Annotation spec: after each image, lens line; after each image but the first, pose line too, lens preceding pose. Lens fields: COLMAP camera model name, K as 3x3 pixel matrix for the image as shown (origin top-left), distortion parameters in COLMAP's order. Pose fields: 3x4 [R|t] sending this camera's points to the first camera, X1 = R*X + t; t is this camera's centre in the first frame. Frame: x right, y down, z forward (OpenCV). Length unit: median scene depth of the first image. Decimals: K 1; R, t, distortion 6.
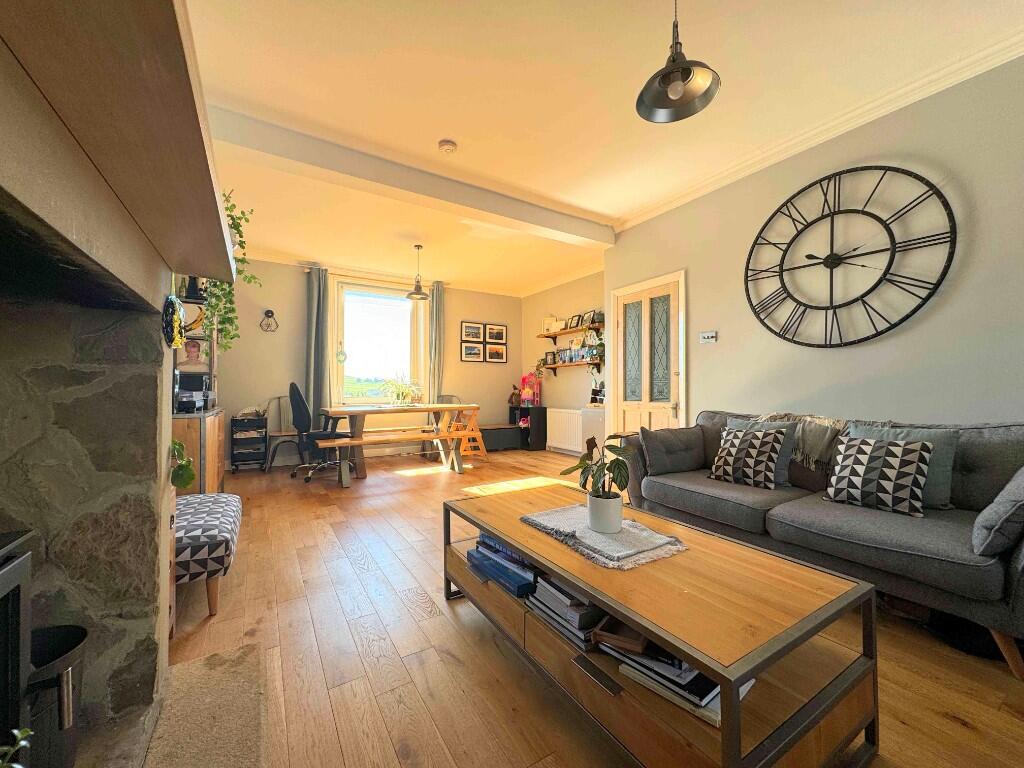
lens RADIAL K [[410.2, 0, 512.0], [0, 410.2, 384.0], [0, 0, 1]] dist [-0.000450, 0.000190]
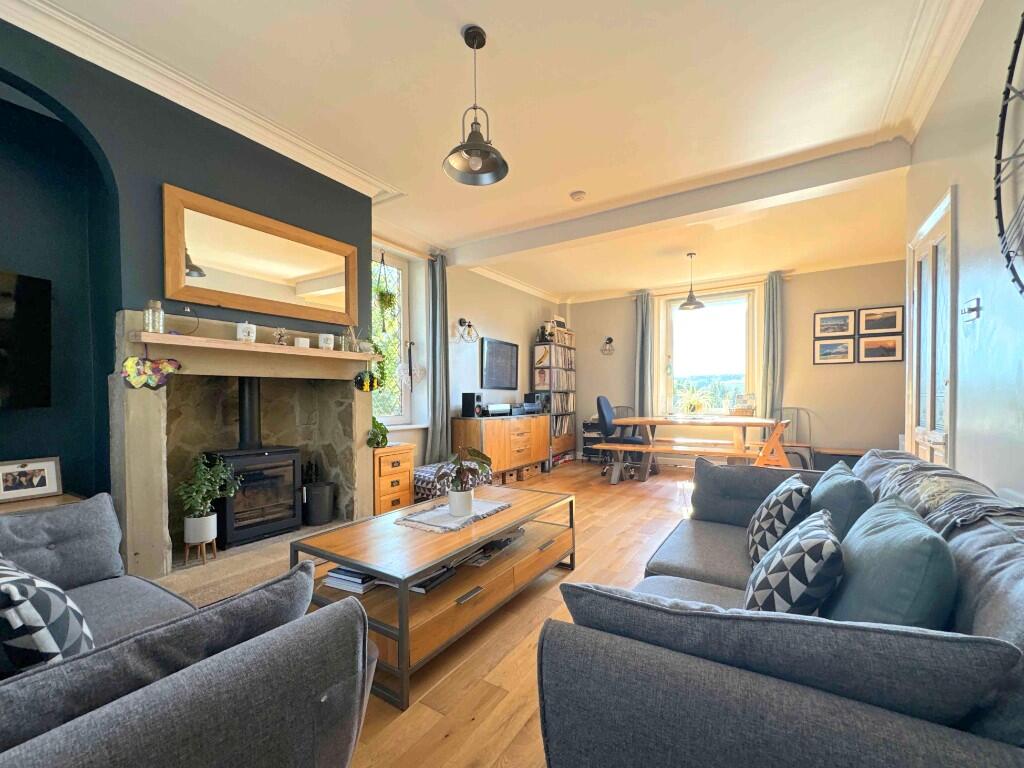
lens RADIAL K [[424.8, 0, 509.7], [0, 424.8, 402.8], [0, 0, 1]] dist [-0.000239, 0.000108]
pose [[0.428723, 0.010719, -0.903372, 0.431062], [0.019160, 0.999597, 0.020954, -0.012466], [0.903233, -0.026293, 0.428345, 0.149368]]
